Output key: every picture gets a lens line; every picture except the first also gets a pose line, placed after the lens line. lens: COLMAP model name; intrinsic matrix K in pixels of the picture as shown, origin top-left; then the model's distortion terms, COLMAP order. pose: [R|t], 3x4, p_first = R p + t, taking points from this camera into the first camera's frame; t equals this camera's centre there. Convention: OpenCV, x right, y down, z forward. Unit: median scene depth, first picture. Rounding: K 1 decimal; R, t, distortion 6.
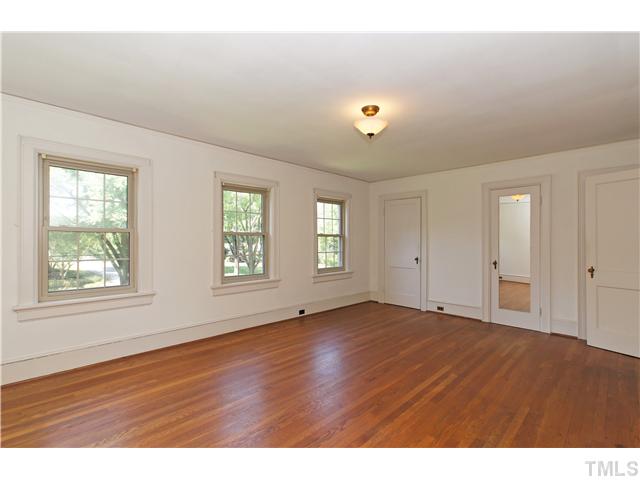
lens RADIAL K [[288.3, 0, 324.8], [0, 288.3, 241.2], [0, 0, 1]] dist [0.002585, 0.000381]
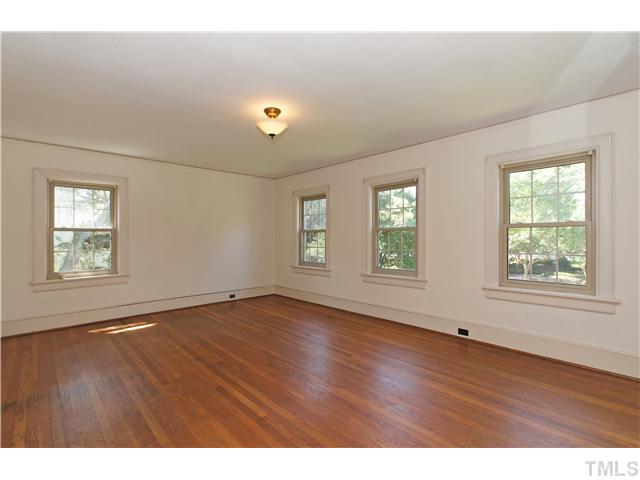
lens RADIAL K [[288.3, 0, 318.5], [0, 288.3, 237.9], [0, 0, 1]] dist [0.002585, 0.000381]
pose [[-0.006799, -0.001380, -0.999976, 0.849075], [0.008933, 0.999959, -0.001441, 0.003501], [0.999937, -0.008943, -0.006787, 0.813320]]
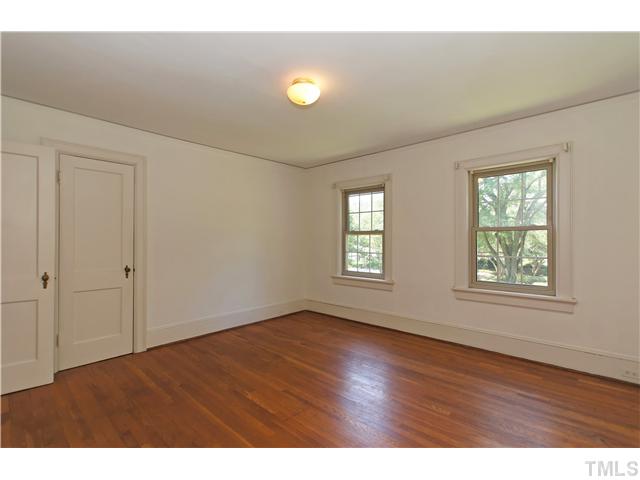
lens RADIAL K [[288.3, 0, 309.5], [0, 288.3, 243.2], [0, 0, 1]] dist [0.002585, 0.000381]
pose [[0.065180, 0.007128, -0.997848, 0.834006], [0.006313, 0.999952, 0.007556, 0.003372], [0.997854, -0.006792, 0.065132, 0.797851]]
